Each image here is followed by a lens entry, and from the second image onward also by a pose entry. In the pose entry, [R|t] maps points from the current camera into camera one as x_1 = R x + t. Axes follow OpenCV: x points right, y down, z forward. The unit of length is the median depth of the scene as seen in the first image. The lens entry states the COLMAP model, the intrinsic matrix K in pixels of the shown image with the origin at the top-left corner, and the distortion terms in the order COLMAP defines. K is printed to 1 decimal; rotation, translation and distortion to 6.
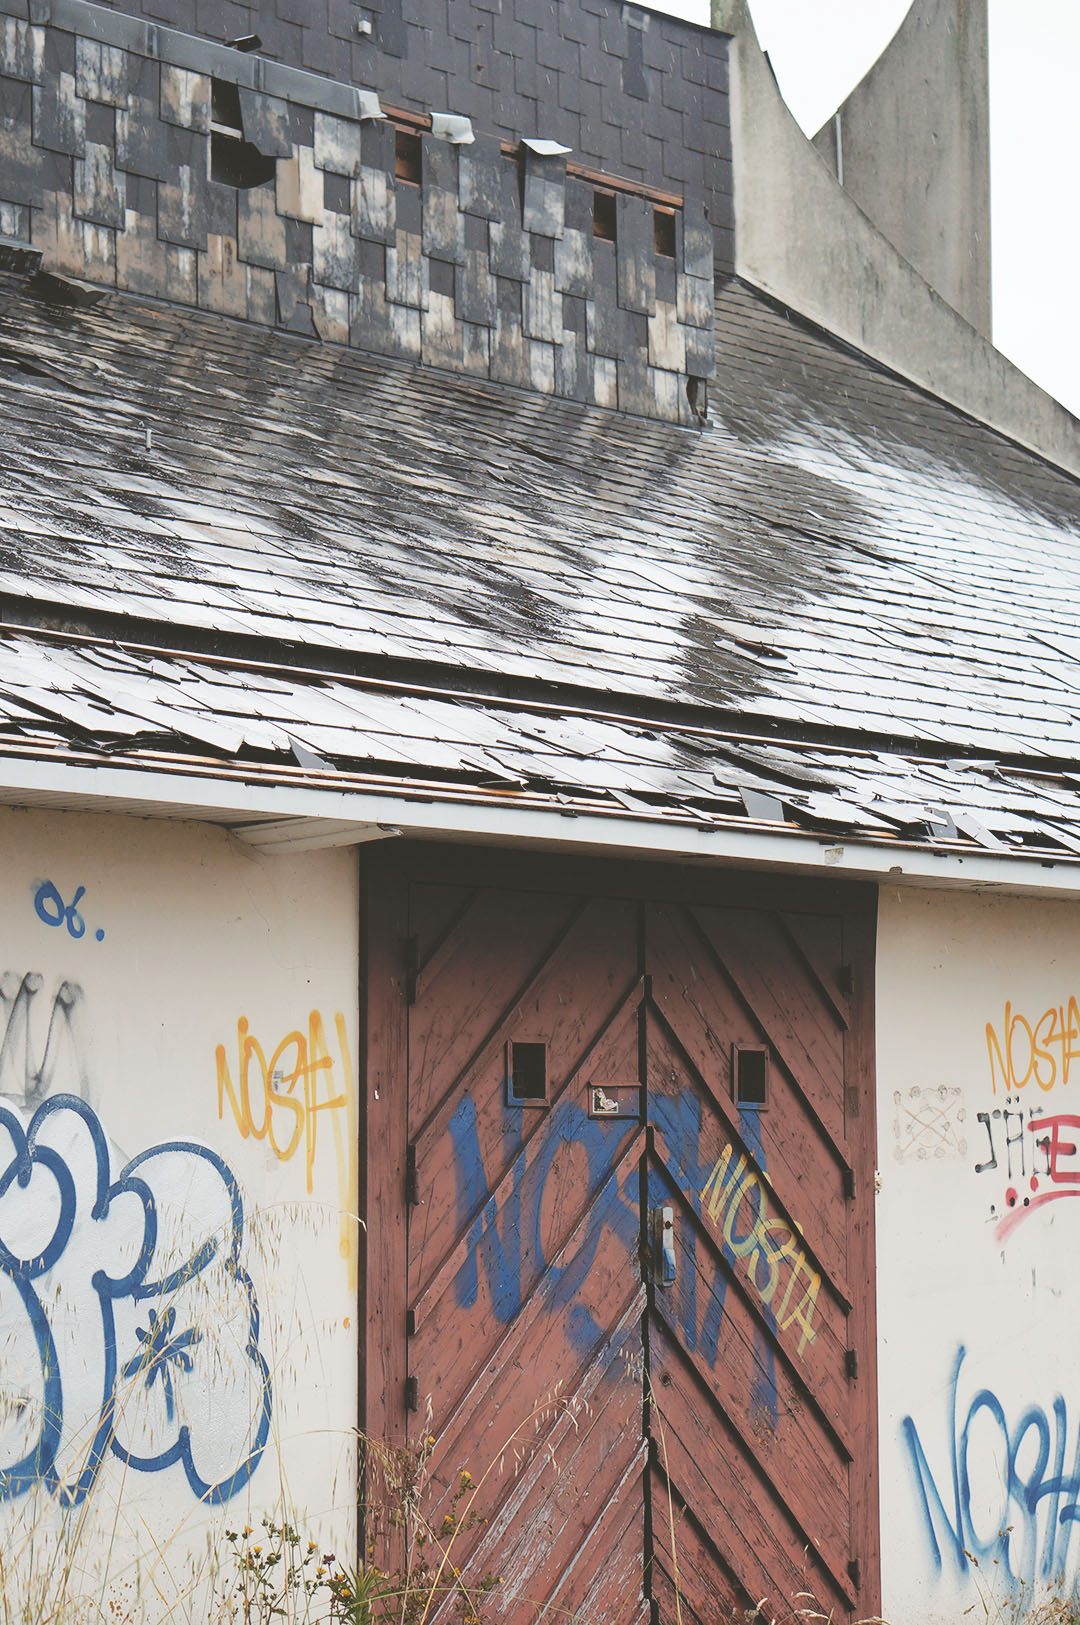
lens RADIAL K [[3440.1, 0, 540.0], [0, 3440.1, 812.5], [0, 0, 1]] dist [0.039645, -0.031857]
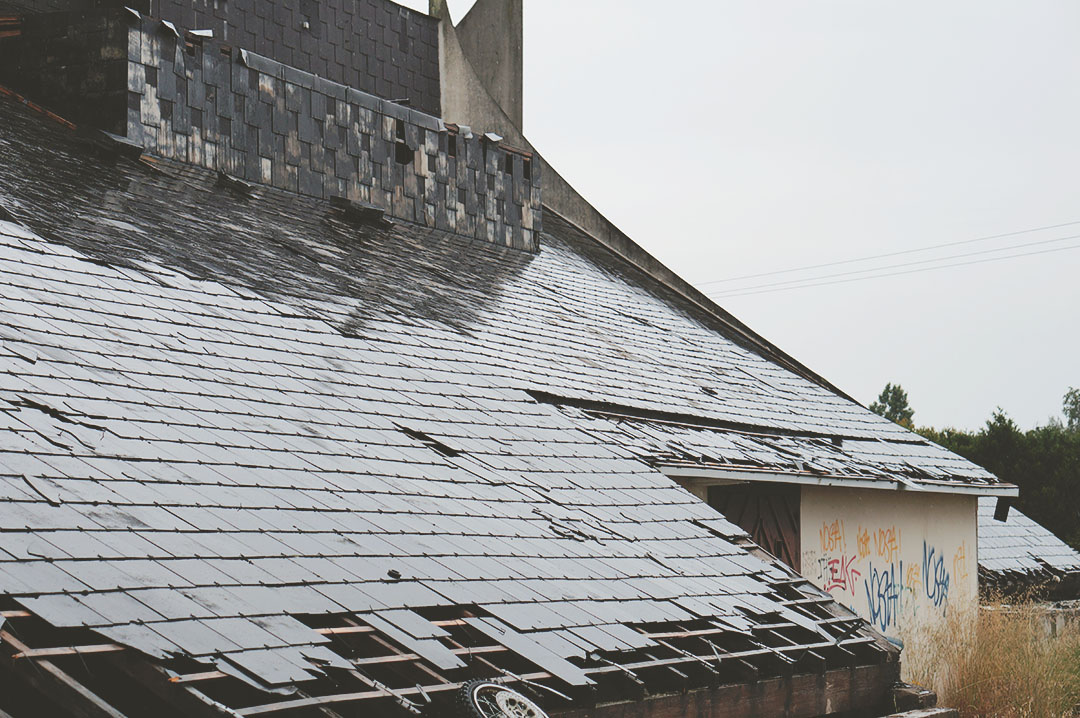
lens RADIAL K [[2286.3, 0, 540.0], [0, 2286.3, 359.0], [0, 0, 1]] dist [0.039645, -0.031857]
pose [[0.959909, 0.021948, 0.279453, -0.424800], [-0.026781, 0.999550, 0.013485, -0.068468], [-0.279031, -0.020428, 0.960065, -0.536017]]
